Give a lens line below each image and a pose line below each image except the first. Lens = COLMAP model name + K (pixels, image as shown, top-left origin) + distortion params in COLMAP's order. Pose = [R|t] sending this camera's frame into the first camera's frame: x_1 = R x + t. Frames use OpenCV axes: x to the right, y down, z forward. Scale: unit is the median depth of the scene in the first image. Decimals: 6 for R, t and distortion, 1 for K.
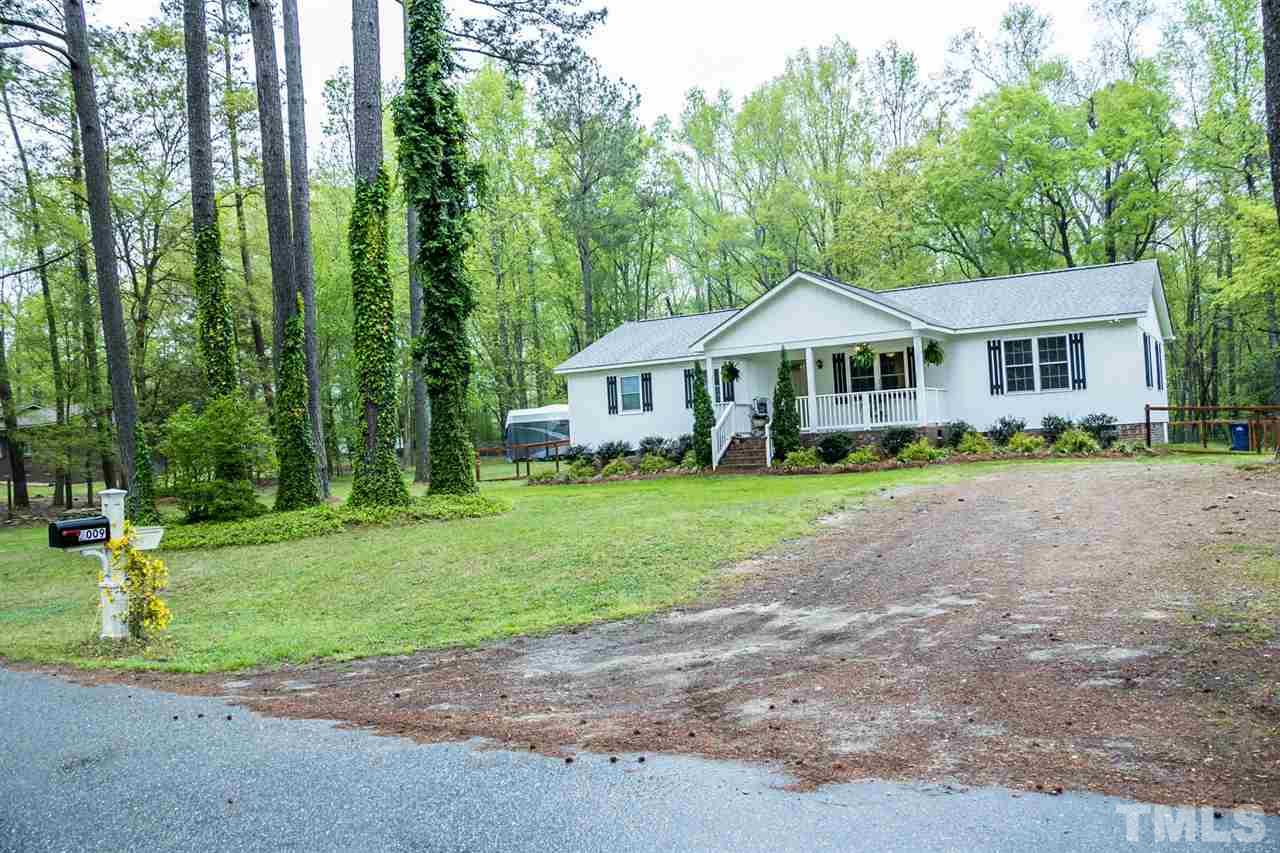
lens RADIAL K [[1026.5, 0, 639.9], [0, 1026.5, 427.3], [0, 0, 1]] dist [-0.094386, 0.004311]
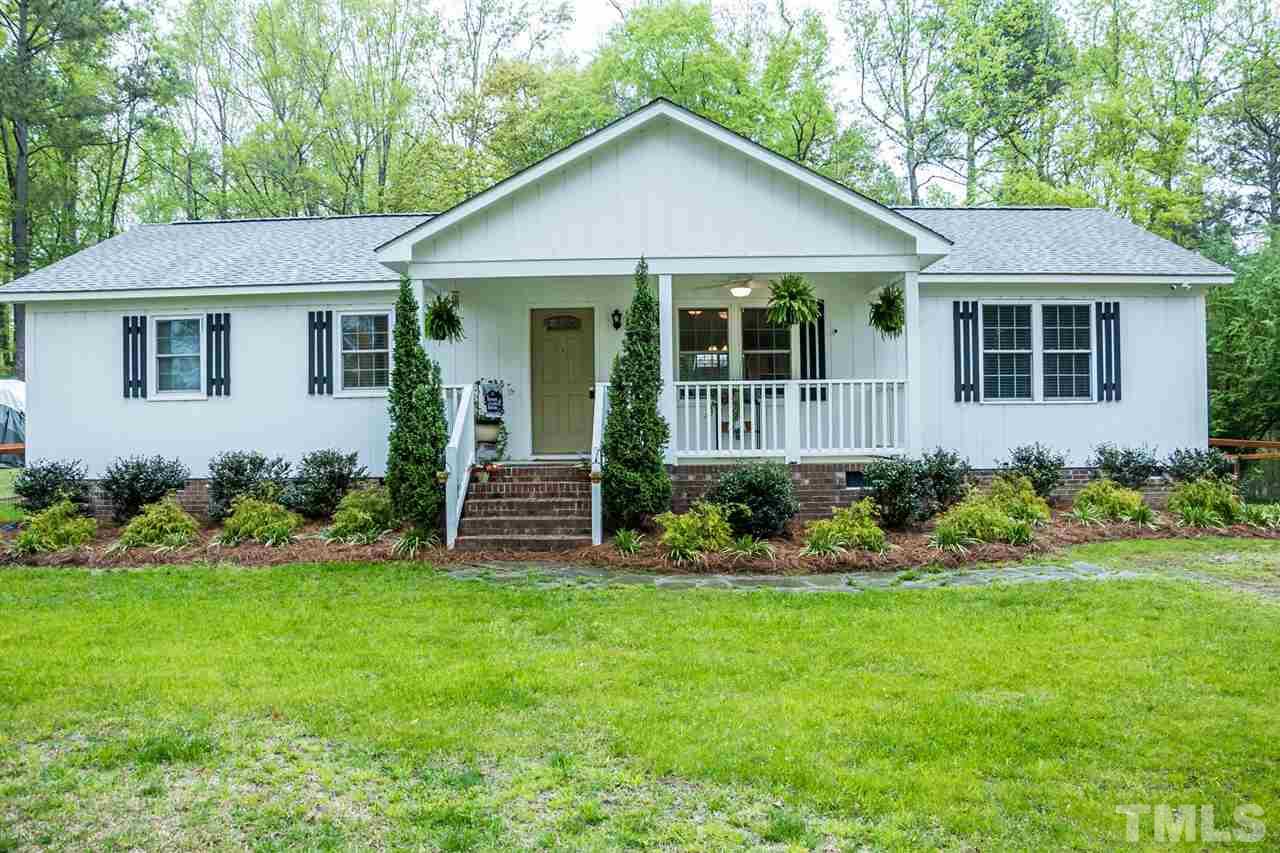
lens RADIAL K [[1026.5, 0, 640.1], [0, 1026.5, 426.1], [0, 0, 1]] dist [-0.094386, 0.004311]
pose [[0.862092, 0.043321, 0.504896, -0.071031], [-0.042814, 0.999003, -0.012614, -0.005159], [-0.504939, -0.010742, 0.863088, 0.616403]]
